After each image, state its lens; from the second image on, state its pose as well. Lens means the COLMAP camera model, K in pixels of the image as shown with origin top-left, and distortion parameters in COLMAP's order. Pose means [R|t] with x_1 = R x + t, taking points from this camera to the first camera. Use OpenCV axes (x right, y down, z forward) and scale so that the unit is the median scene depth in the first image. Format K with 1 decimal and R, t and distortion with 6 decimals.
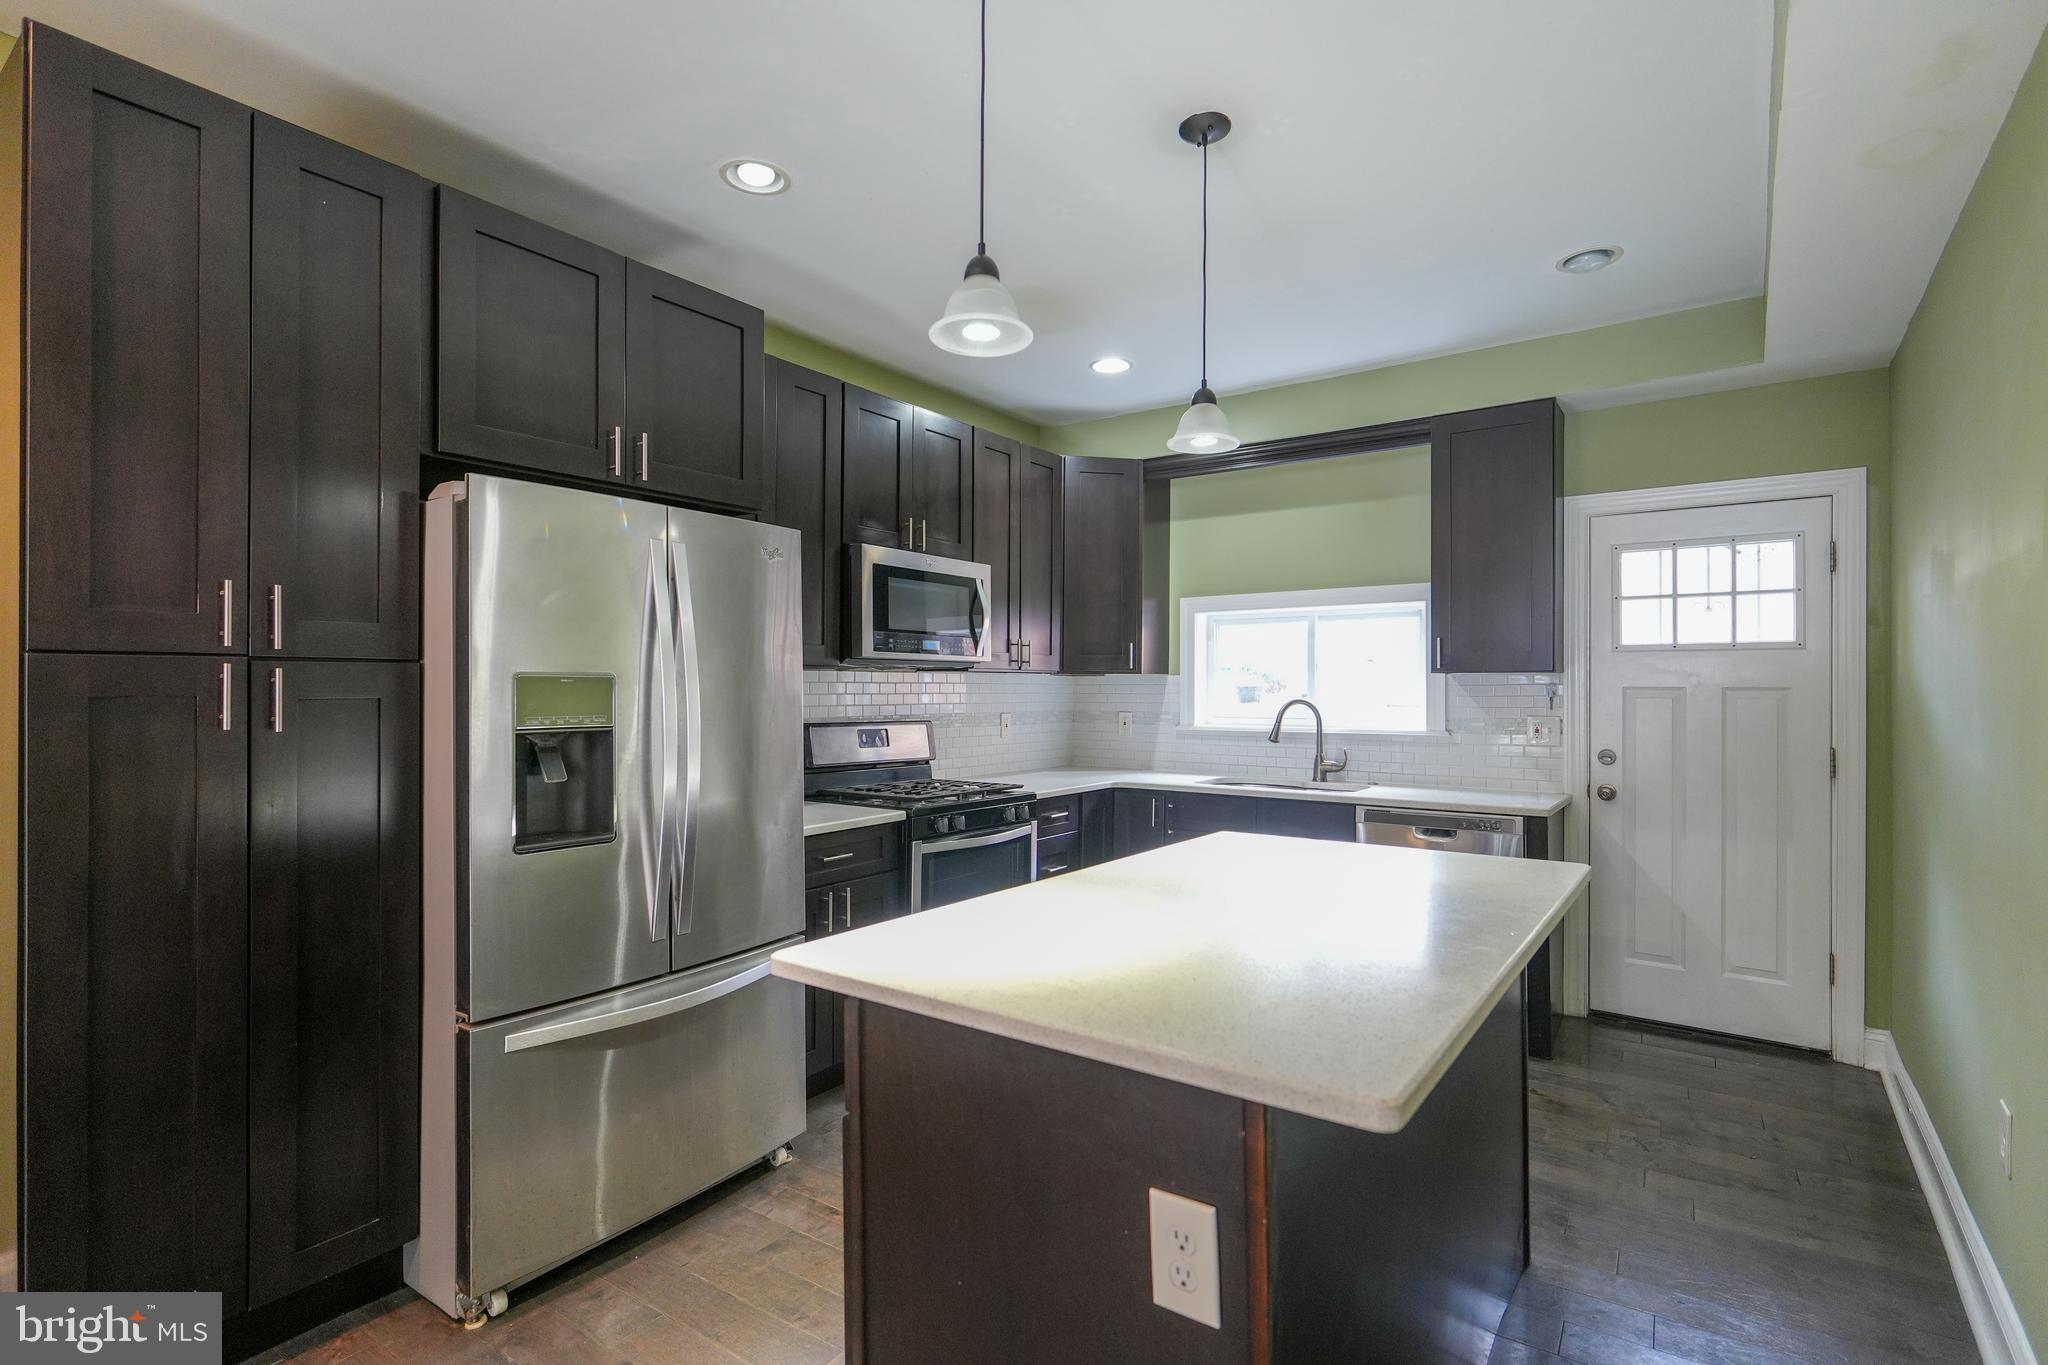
lens RADIAL K [[978.4, 0, 1025.5], [0, 978.4, 678.2], [0, 0, 1]] dist [-0.000084, -0.000197]
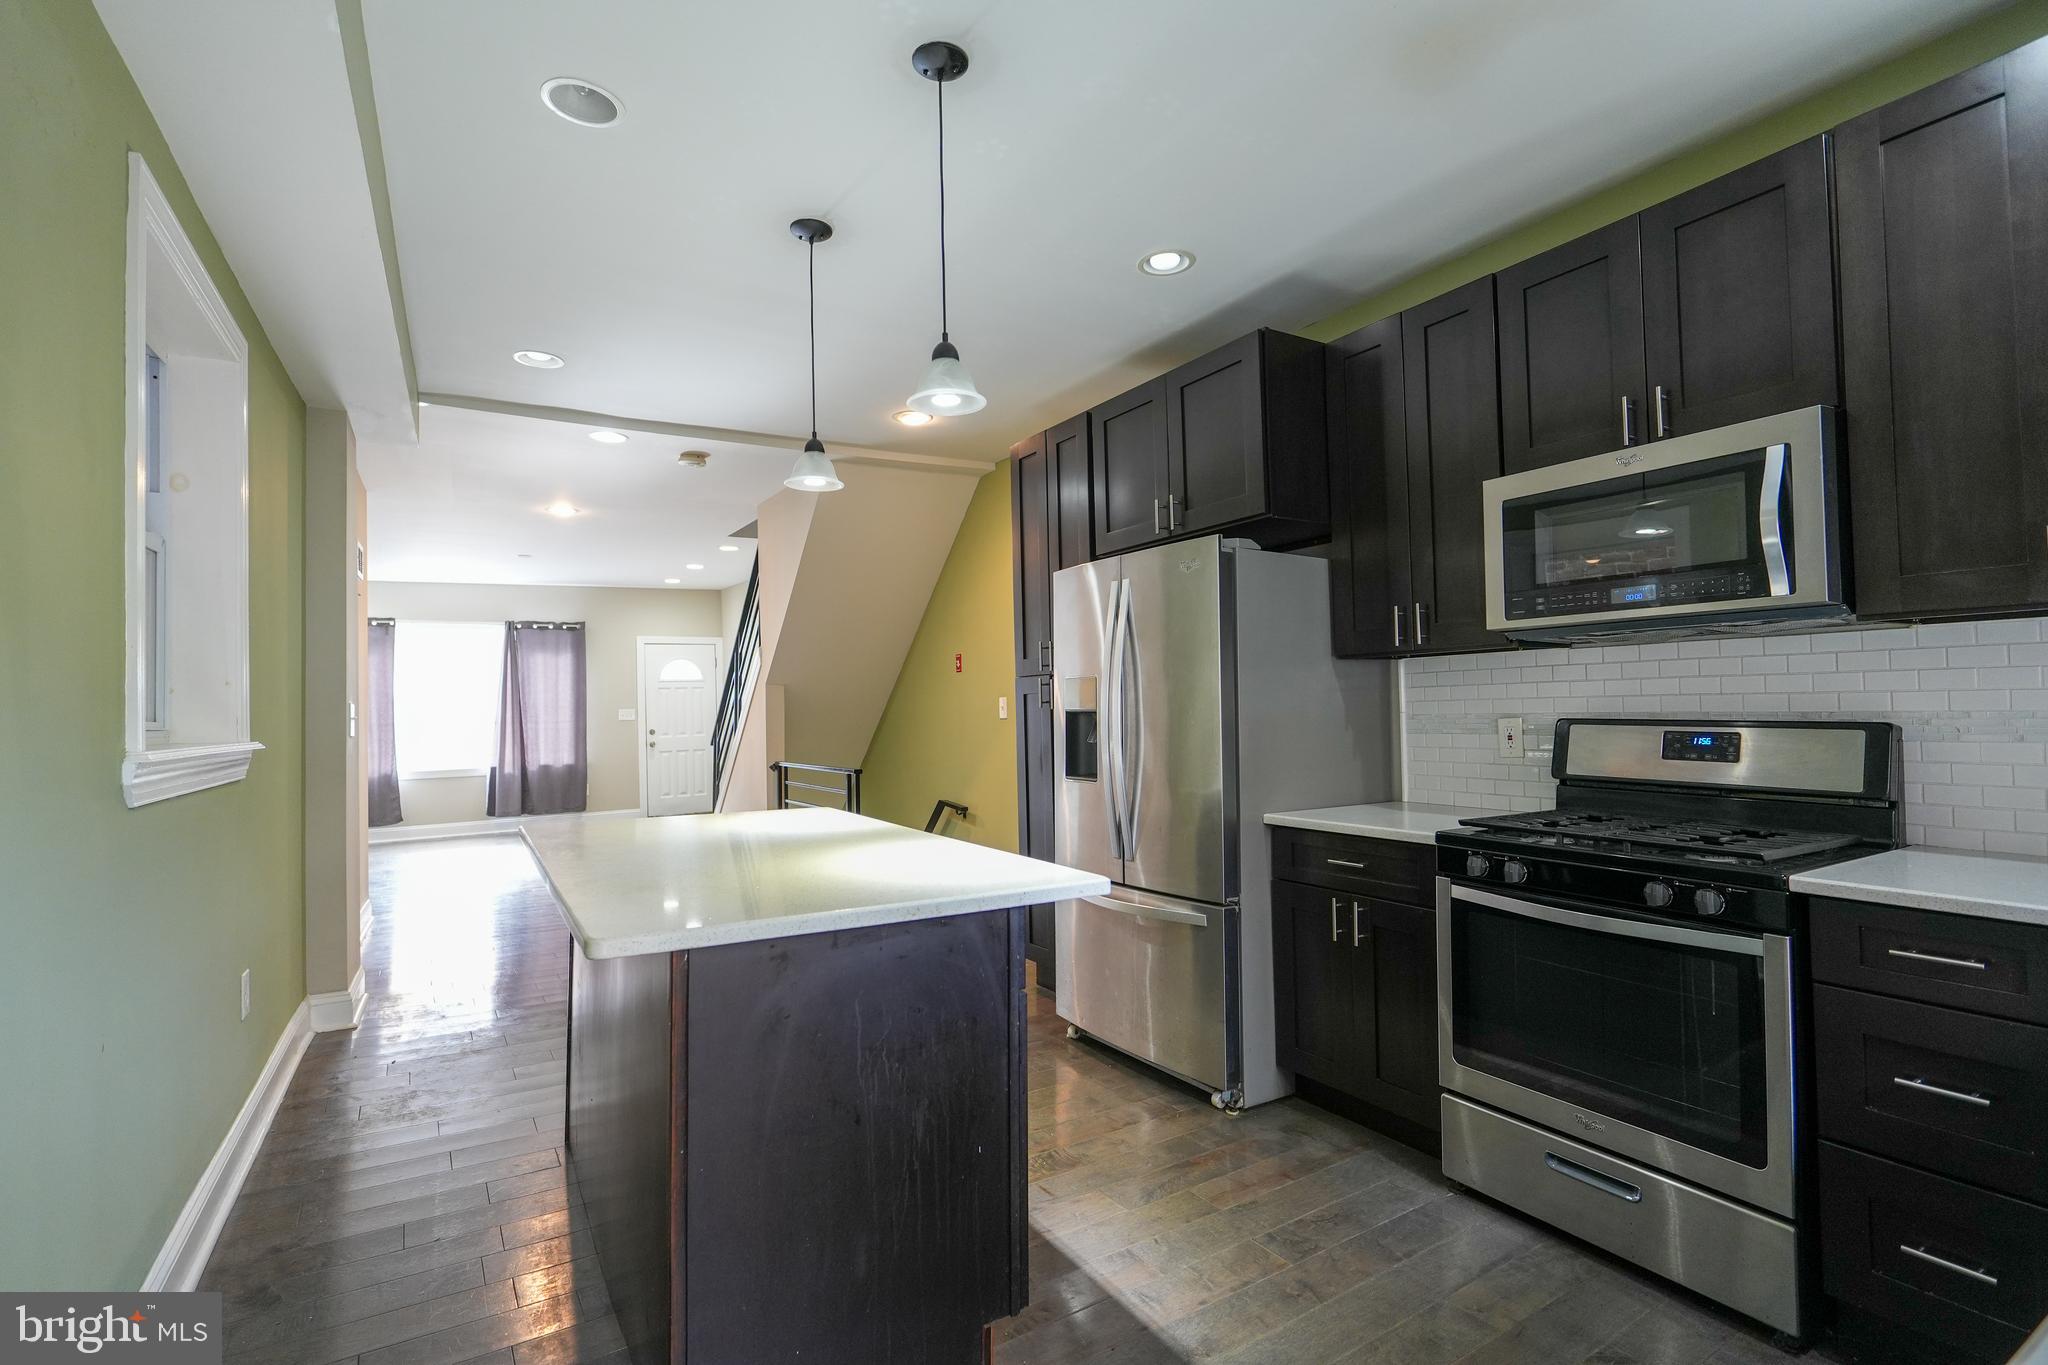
lens RADIAL K [[959.0, 0, 1019.7], [0, 959.0, 678.6], [0, 0, 1]] dist [0.000834, 0.000190]
pose [[-0.398686, -0.022647, -0.916808, 0.629810], [0.023514, 0.999114, -0.034905, 0.031939], [0.916786, -0.035474, -0.397801, 0.920759]]
